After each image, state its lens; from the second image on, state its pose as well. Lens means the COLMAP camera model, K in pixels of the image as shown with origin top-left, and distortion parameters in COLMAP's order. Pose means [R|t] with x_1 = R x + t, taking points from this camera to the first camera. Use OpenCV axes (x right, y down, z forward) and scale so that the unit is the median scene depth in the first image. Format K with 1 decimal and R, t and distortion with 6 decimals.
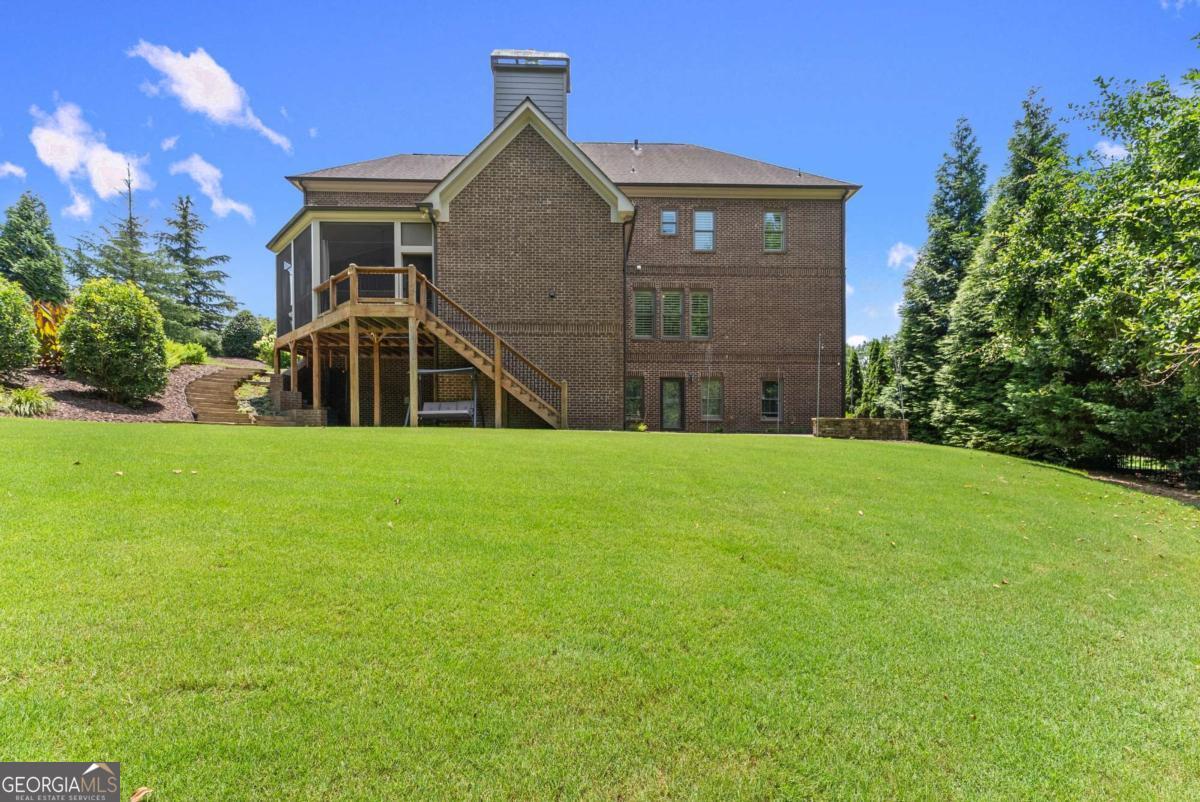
lens RADIAL K [[477.8, 0, 599.6], [0, 477.8, 405.4], [0, 0, 1]] dist [-0.000358, 0.000152]
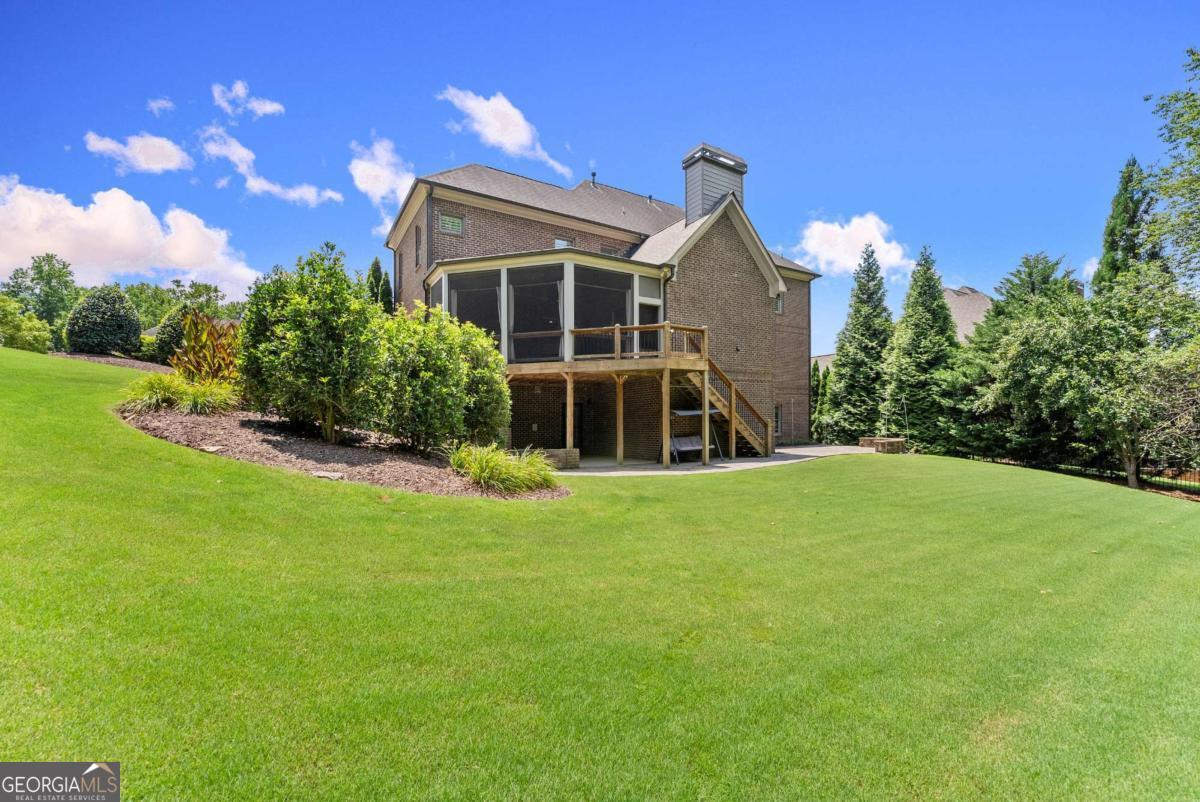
lens RADIAL K [[477.8, 0, 596.9], [0, 477.8, 400.3], [0, 0, 1]] dist [-0.000358, 0.000152]
pose [[0.861967, 0.001679, 0.506962, -1.042100], [-0.004168, 0.999984, 0.003775, -0.097867], [-0.506947, -0.005367, 0.861960, 0.099916]]
